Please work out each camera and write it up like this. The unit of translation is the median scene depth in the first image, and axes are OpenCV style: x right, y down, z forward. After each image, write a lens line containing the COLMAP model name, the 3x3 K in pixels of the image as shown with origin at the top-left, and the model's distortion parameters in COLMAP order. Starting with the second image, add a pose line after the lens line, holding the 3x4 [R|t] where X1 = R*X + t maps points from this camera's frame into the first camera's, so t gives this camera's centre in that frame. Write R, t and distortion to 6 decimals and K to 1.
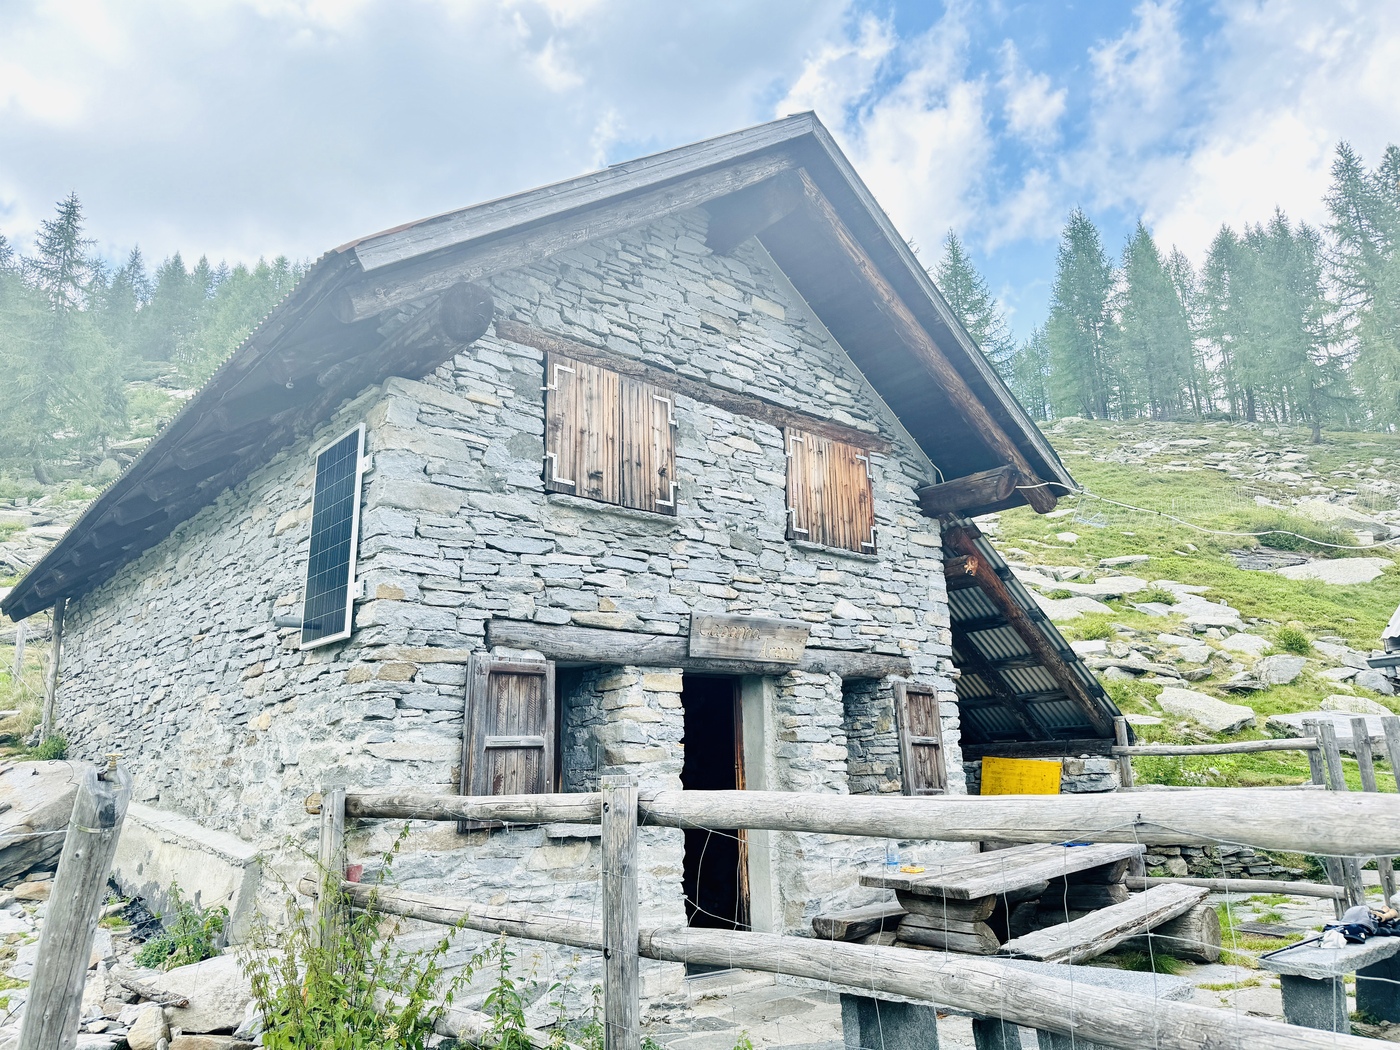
lens RADIAL K [[981.6, 0, 710.7], [0, 981.6, 520.9], [0, 0, 1]] dist [0.088729, -0.105897]
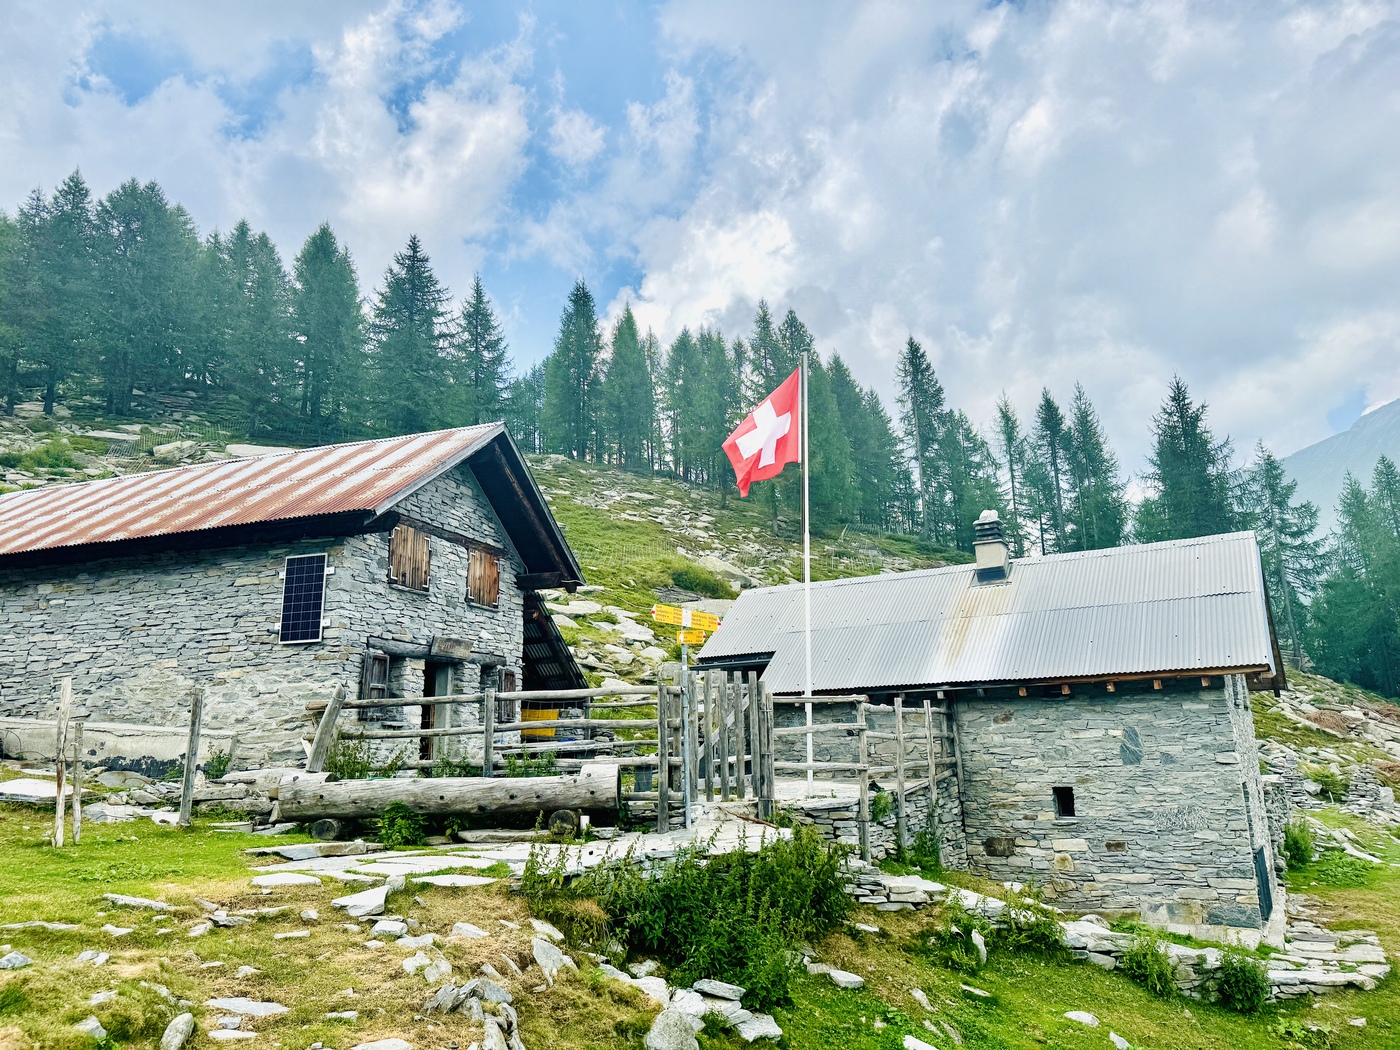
lens RADIAL K [[980.6, 0, 700.0], [0, 980.6, 525.0], [0, 0, 1]] dist [0.053899, -0.053244]
pose [[0.864027, 0.115669, 0.489978, -0.514525], [-0.121675, 0.992374, -0.019707, -0.156129], [-0.488521, -0.042591, 0.871512, -1.050181]]
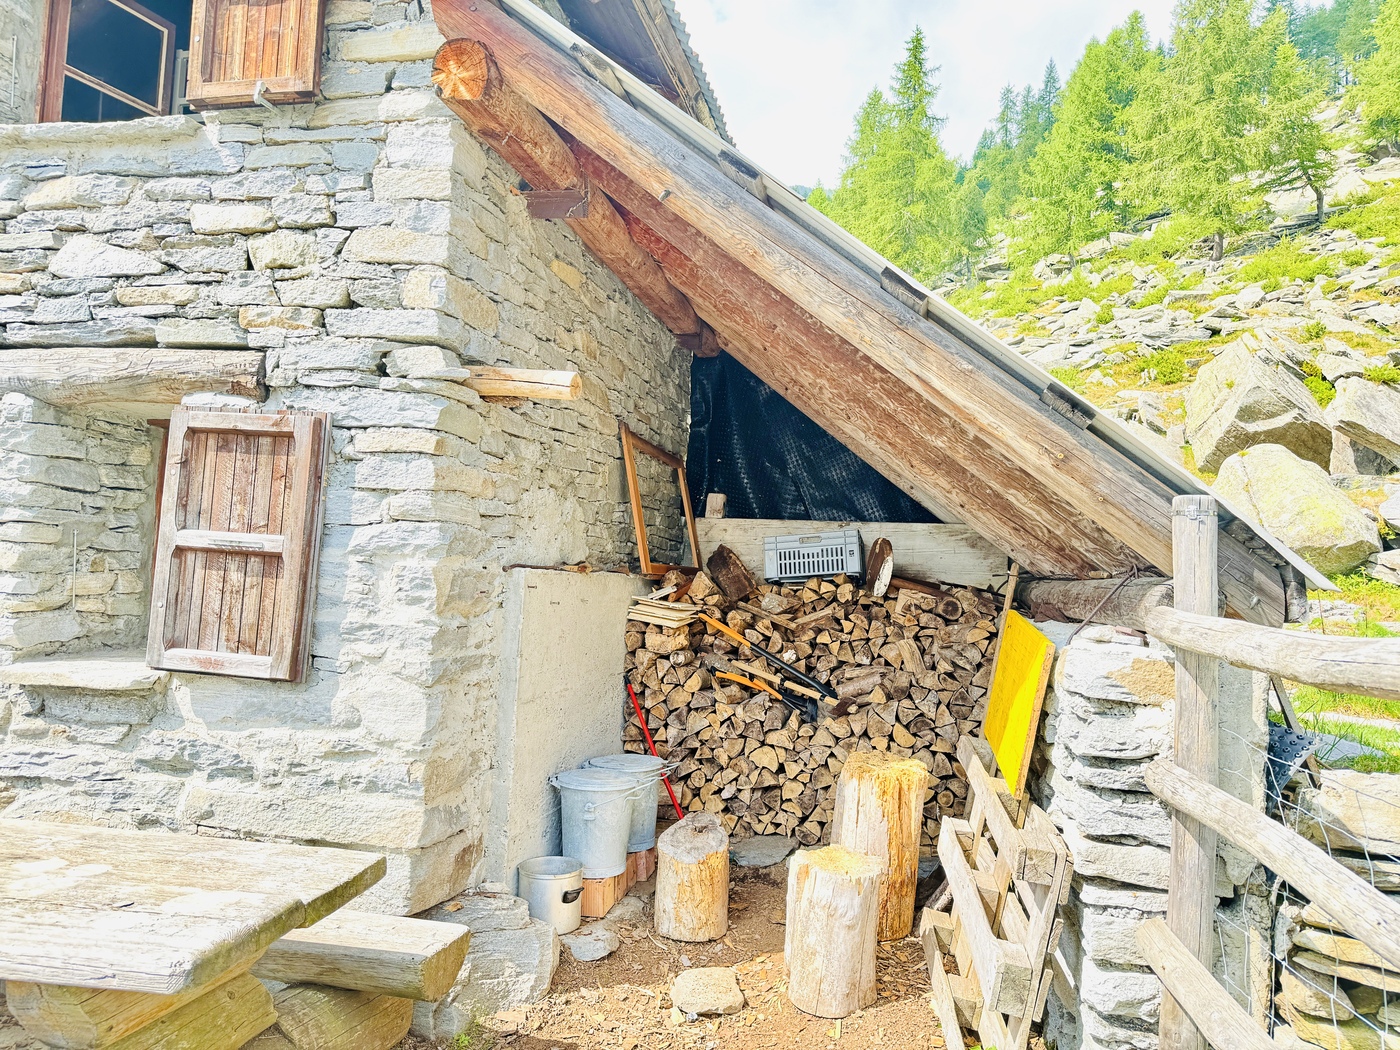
lens RADIAL K [[981.6, 0, 710.7], [0, 981.6, 520.9], [0, 0, 1]] dist [0.088729, -0.105897]
pose [[0.612801, 0.016391, -0.790067, 0.655279], [0.139123, 0.981931, 0.128280, 0.182973], [0.777894, -0.188527, 0.599448, 0.884749]]
